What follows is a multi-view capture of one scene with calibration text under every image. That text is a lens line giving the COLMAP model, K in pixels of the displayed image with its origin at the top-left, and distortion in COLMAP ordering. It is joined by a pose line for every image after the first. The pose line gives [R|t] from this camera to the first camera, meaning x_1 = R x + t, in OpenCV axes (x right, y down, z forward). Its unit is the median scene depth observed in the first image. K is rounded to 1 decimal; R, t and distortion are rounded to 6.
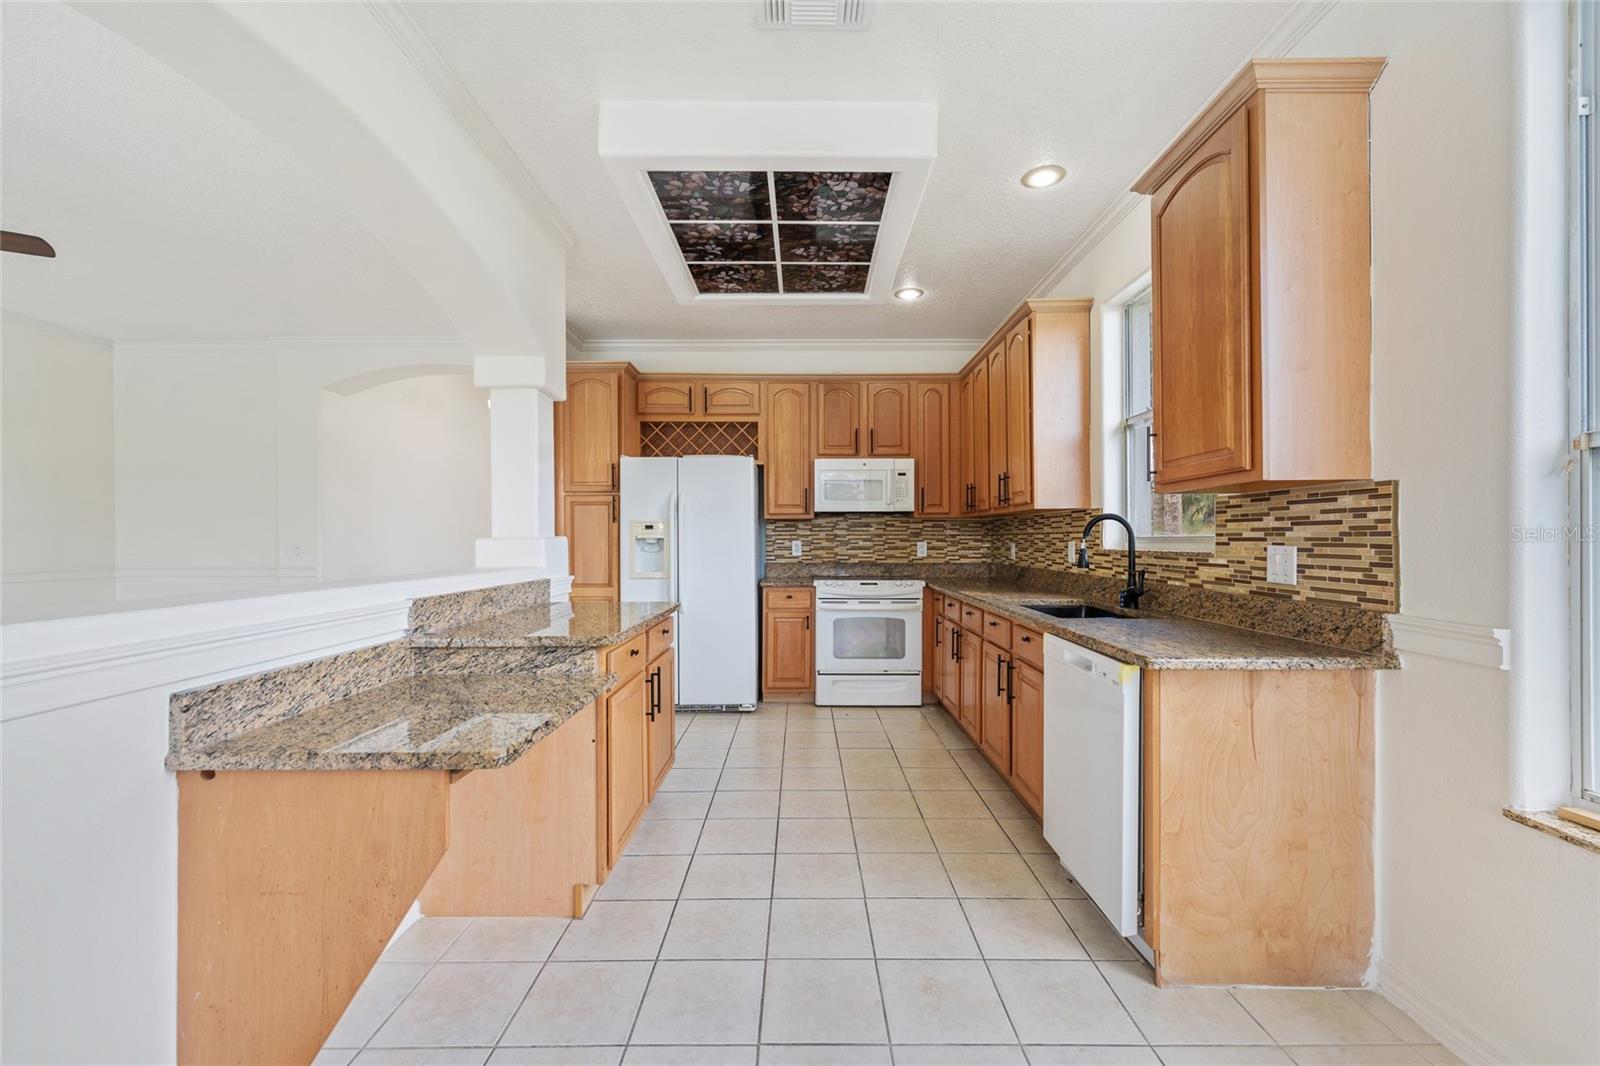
lens RADIAL K [[646.0, 0, 798.4], [0, 646.0, 541.8], [0, 0, 1]] dist [0.000381, -0.000678]
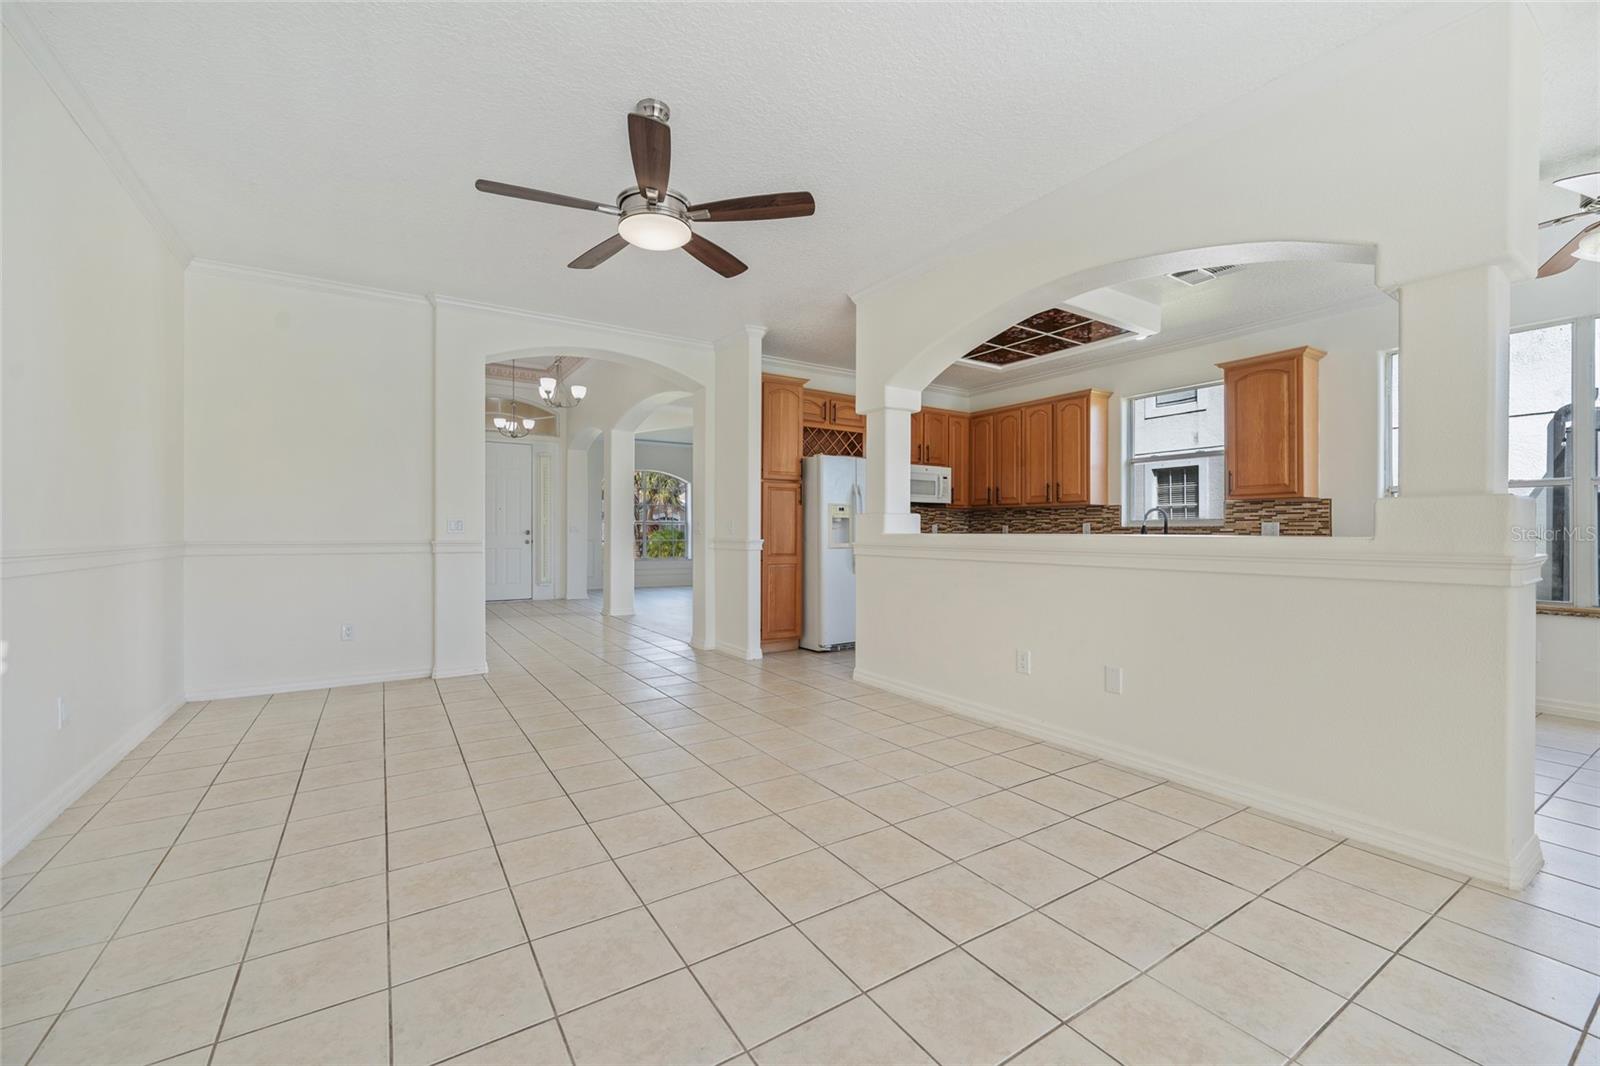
lens RADIAL K [[646.0, 0, 794.9], [0, 646.0, 533.8], [0, 0, 1]] dist [0.000381, -0.000678]
pose [[0.845080, 0.004919, 0.534617, -1.540790], [-0.004587, 0.999988, -0.001949, 0.045995], [-0.534620, -0.000806, 0.845092, -0.101206]]
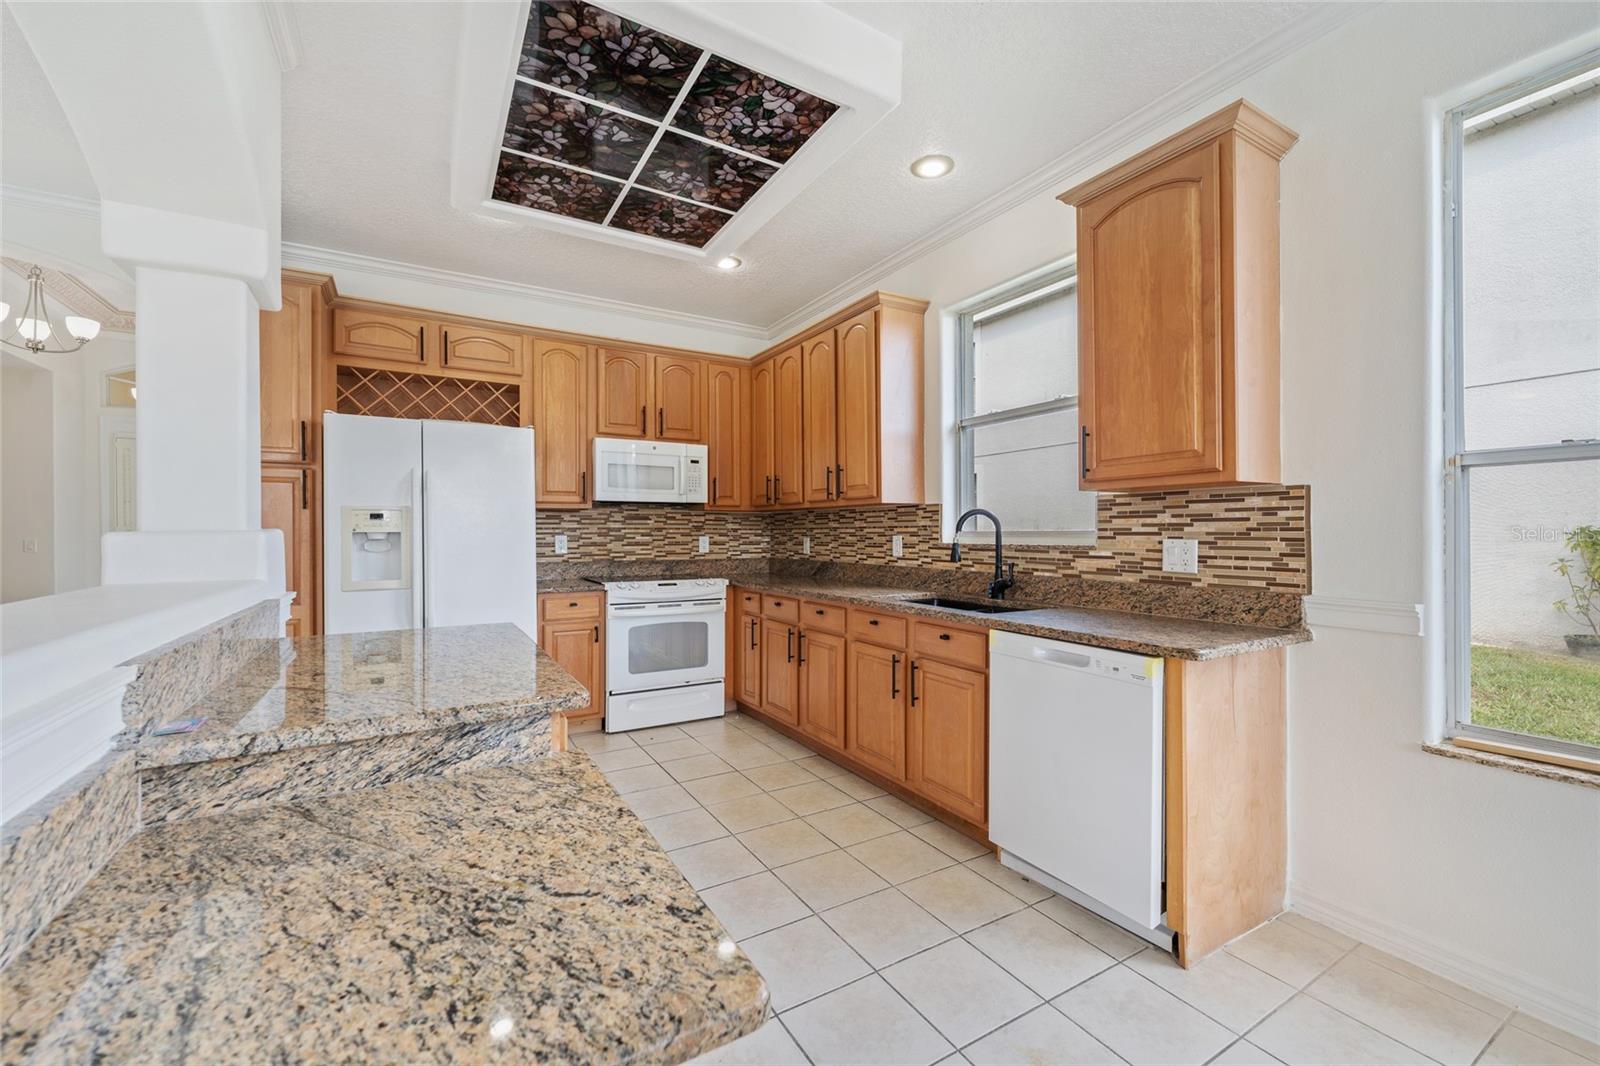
lens RADIAL K [[646.0, 0, 794.7], [0, 646.0, 533.0], [0, 0, 1]] dist [0.000381, -0.000678]
pose [[0.861304, 0.000144, 0.508089, -0.298575], [0.002160, 0.999990, -0.003944, -0.001432], [-0.508085, 0.004494, 0.861295, 0.254953]]
